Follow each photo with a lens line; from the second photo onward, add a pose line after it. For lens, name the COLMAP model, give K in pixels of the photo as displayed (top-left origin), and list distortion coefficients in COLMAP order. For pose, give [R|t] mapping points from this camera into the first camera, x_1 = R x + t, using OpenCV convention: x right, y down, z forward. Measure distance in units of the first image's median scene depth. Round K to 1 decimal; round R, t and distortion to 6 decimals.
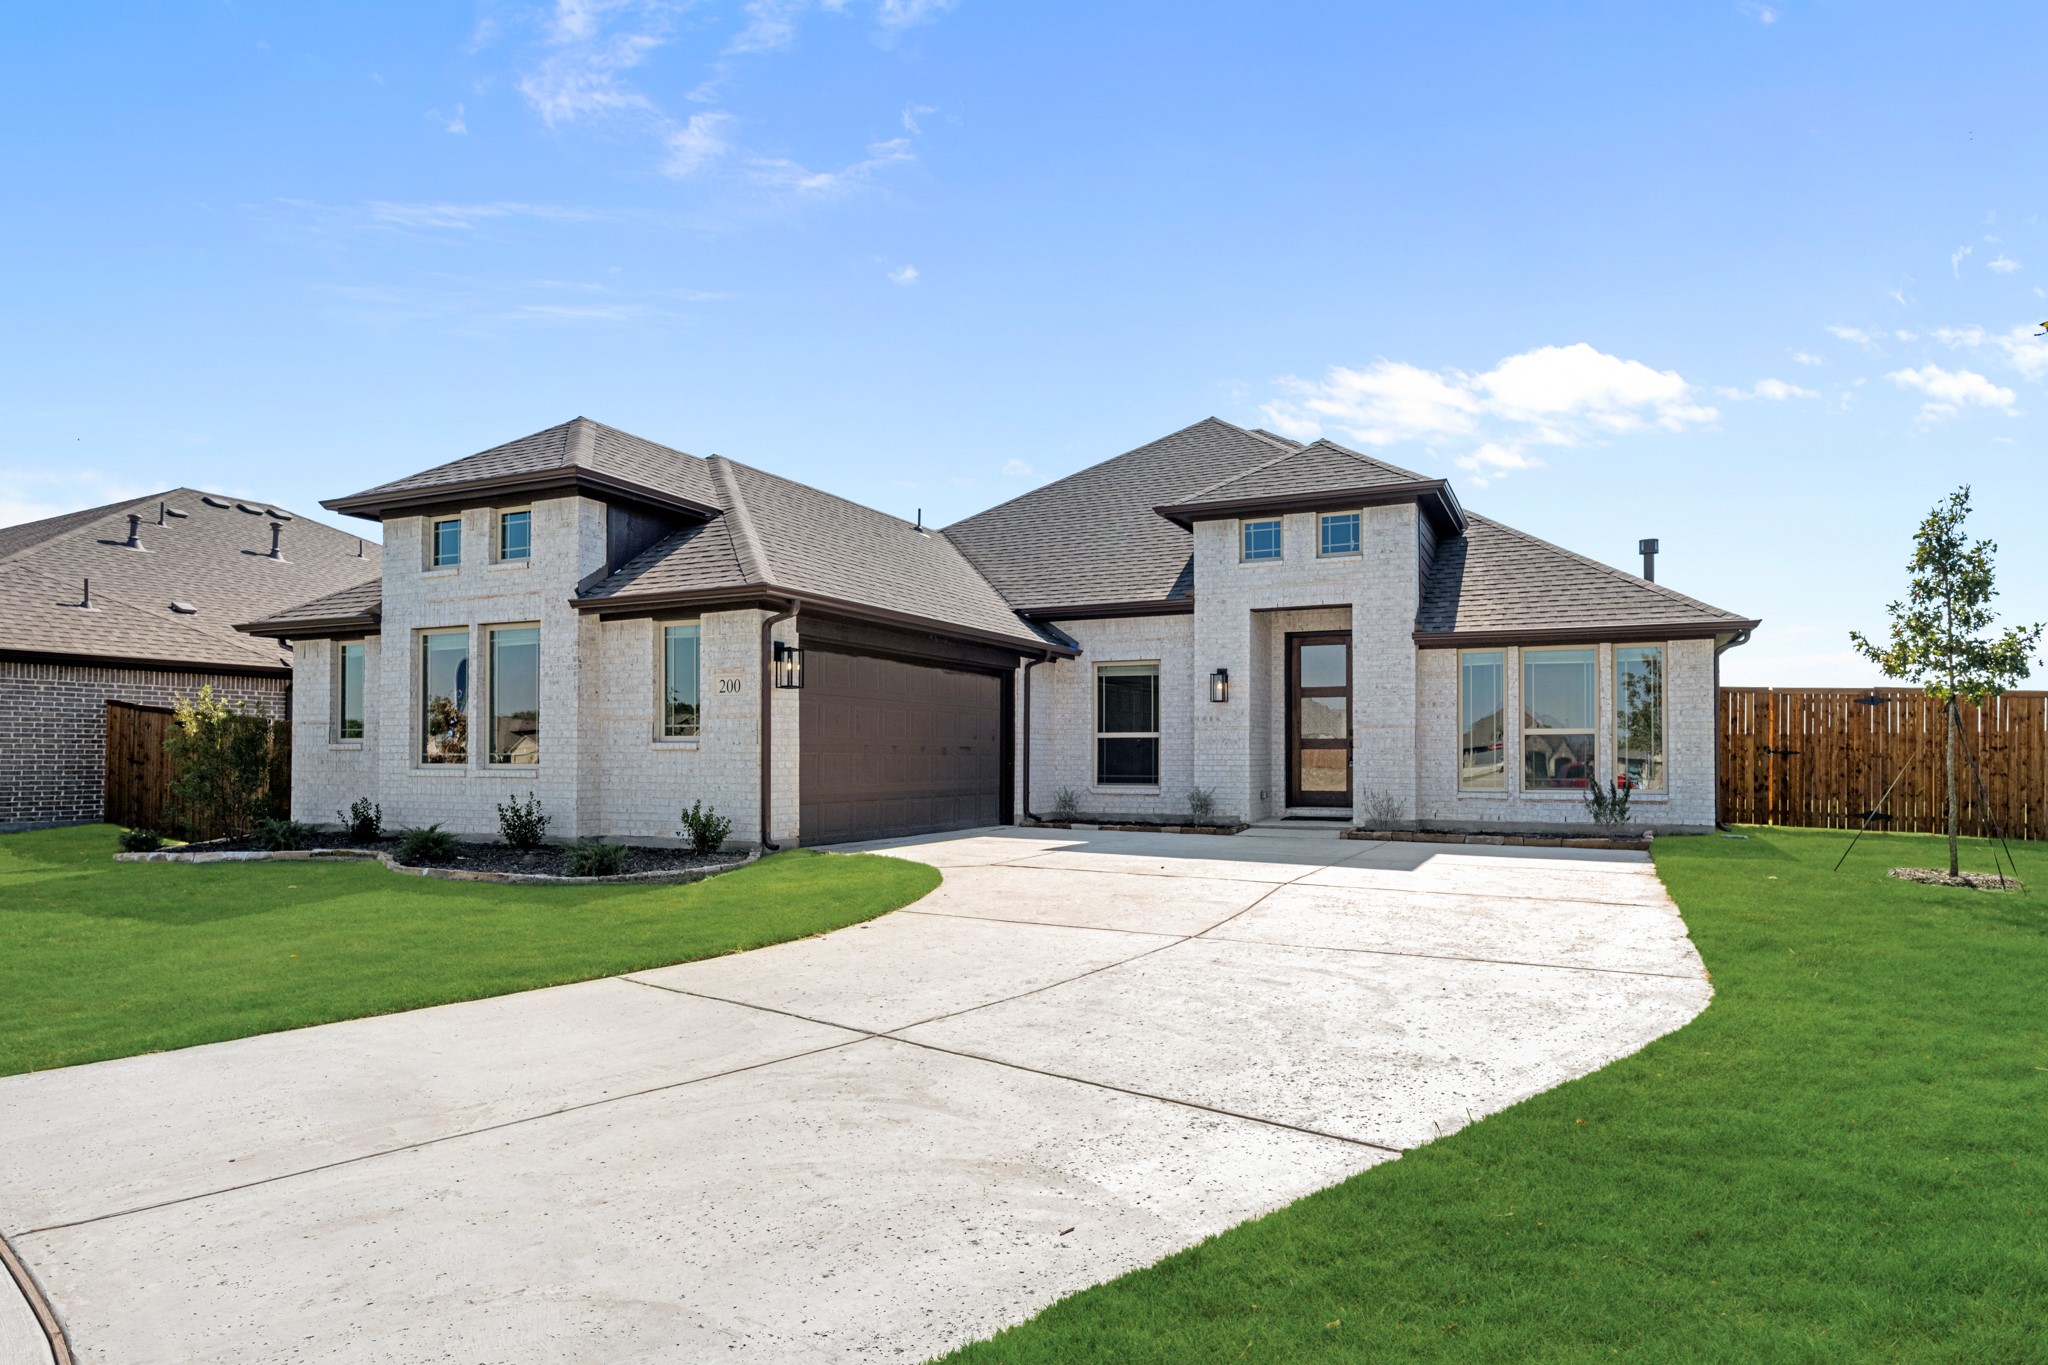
lens RADIAL K [[1193.9, 0, 1024.3], [0, 1193.9, 739.5], [0, 0, 1]] dist [-0.002423, -0.000269]
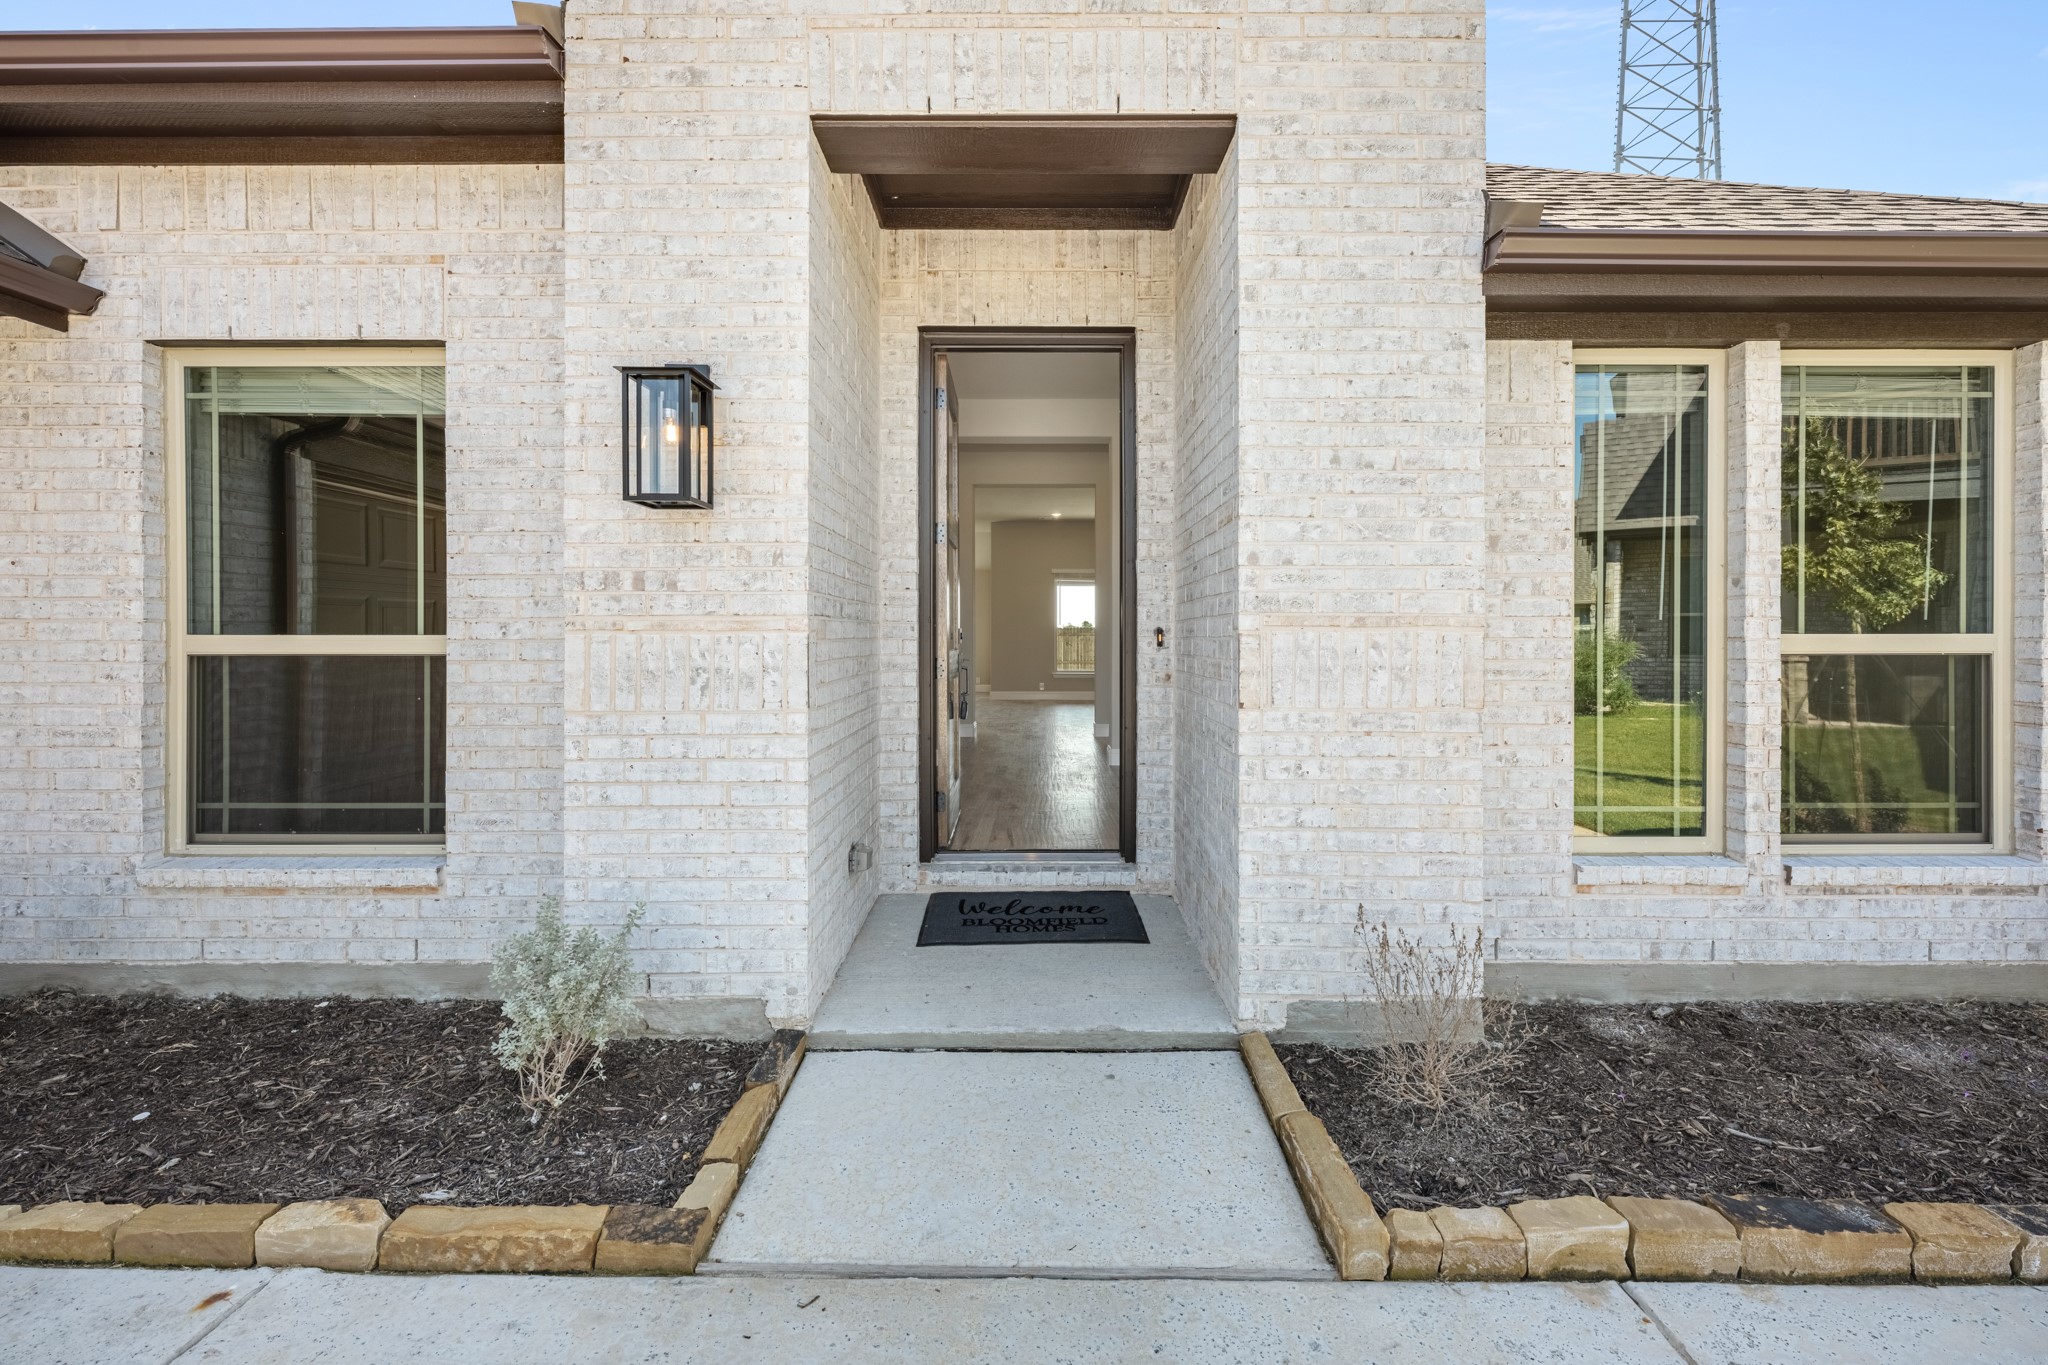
lens RADIAL K [[815.8, 0, 1023.0], [0, 815.8, 638.5], [0, 0, 1]] dist [-0.001702, -0.000121]
pose [[0.902455, -0.002885, 0.430775, 0.166889], [-0.005499, 0.999819, 0.018217, -0.010220], [-0.430749, -0.018809, 0.902276, 0.885725]]
